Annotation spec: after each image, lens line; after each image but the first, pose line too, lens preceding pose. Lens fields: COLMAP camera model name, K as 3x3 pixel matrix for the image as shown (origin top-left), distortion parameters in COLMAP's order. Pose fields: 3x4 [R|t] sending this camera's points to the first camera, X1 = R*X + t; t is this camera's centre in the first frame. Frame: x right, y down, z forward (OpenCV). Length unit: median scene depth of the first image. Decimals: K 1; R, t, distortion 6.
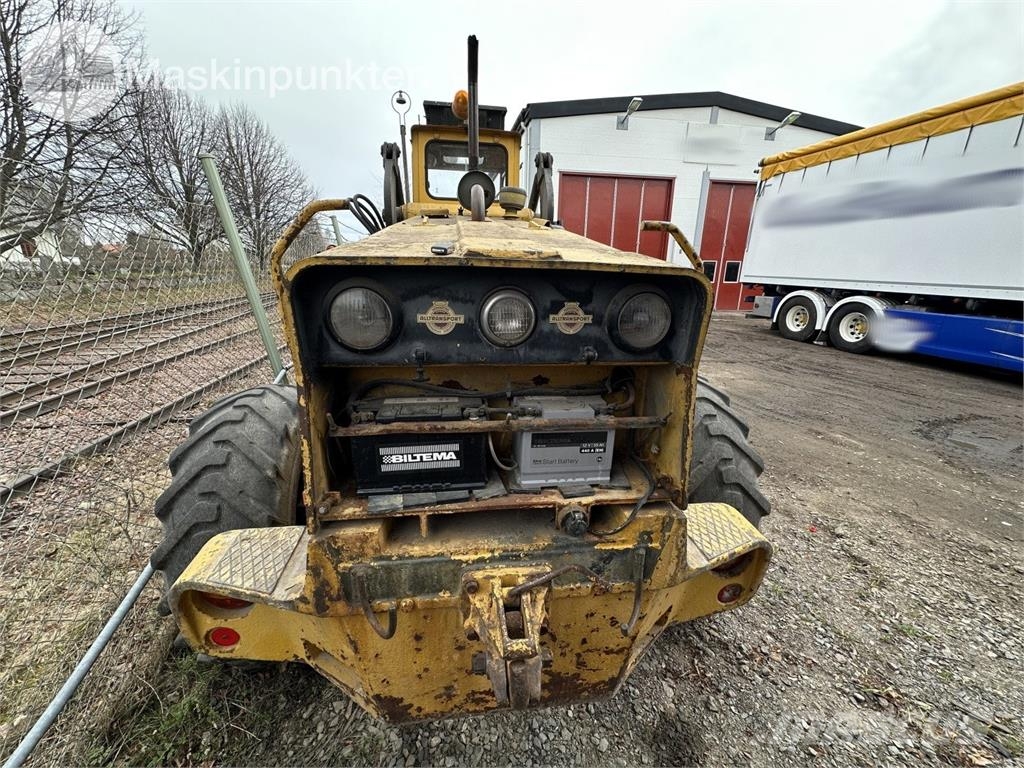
lens RADIAL K [[407.8, 0, 510.2], [0, 407.8, 385.4], [0, 0, 1]] dist [-0.000607, 0.000534]
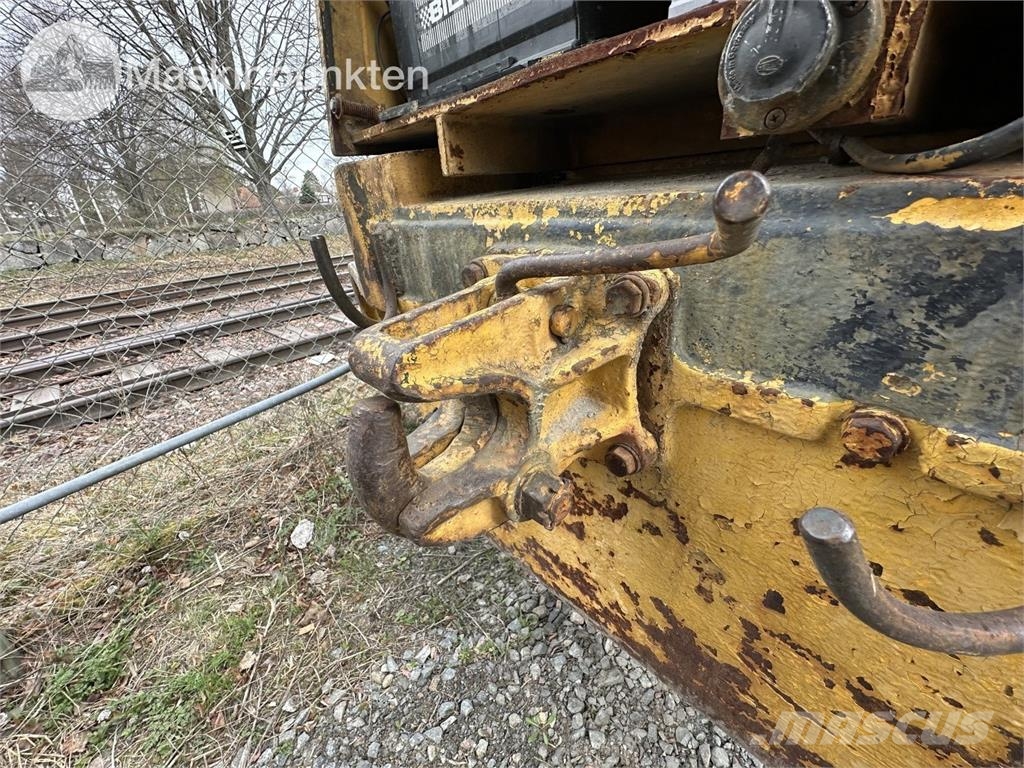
lens RADIAL K [[407.8, 0, 510.2], [0, 407.8, 385.4], [0, 0, 1]] dist [-0.000607, 0.000534]
pose [[0.580300, 0.287410, -0.762002, 0.256482], [-0.147971, 0.957293, 0.248383, 0.420981], [0.800847, -0.031382, 0.598046, 0.655069]]
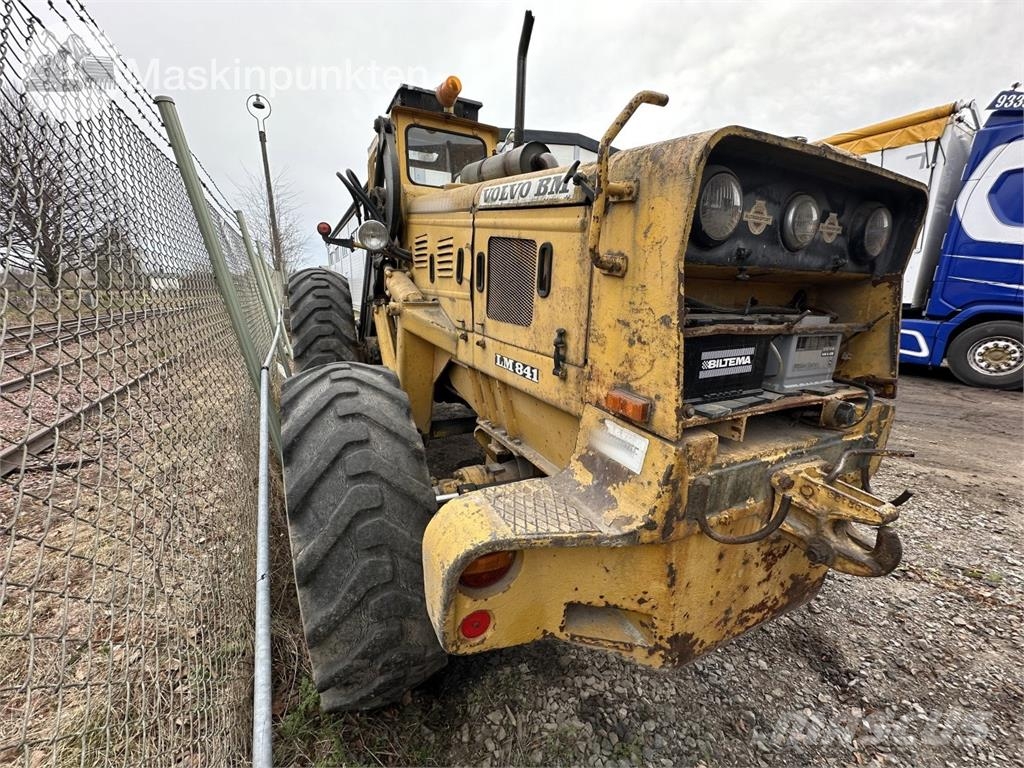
lens RADIAL K [[407.8, 0, 510.2], [0, 407.8, 385.4], [0, 0, 1]] dist [-0.000607, 0.000534]
pose [[0.949480, -0.074391, 0.304883, -0.899053], [0.091909, 0.994817, -0.043495, 0.198045], [-0.300067, 0.069320, 0.951396, 0.189583]]
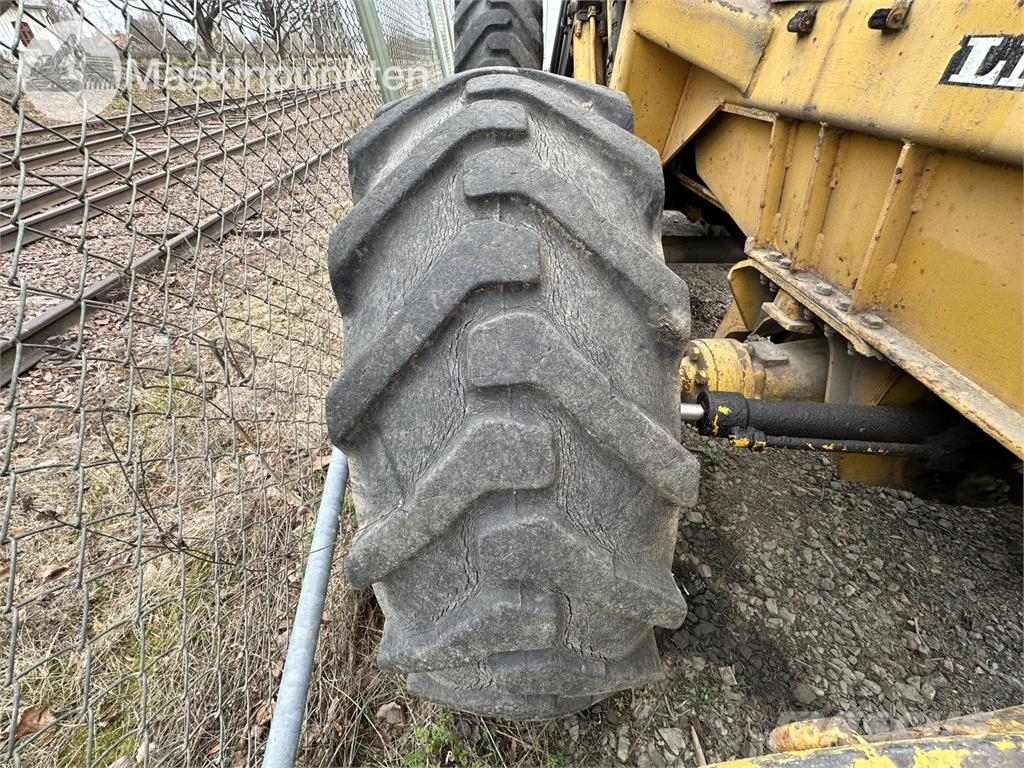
lens RADIAL K [[407.8, 0, 510.2], [0, 407.8, 385.4], [0, 0, 1]] dist [-0.000607, 0.000534]
pose [[0.994138, 0.058498, -0.090930, -0.923753], [-0.019618, 0.924630, 0.380362, 0.207479], [0.106327, -0.376348, 0.920357, 0.971462]]
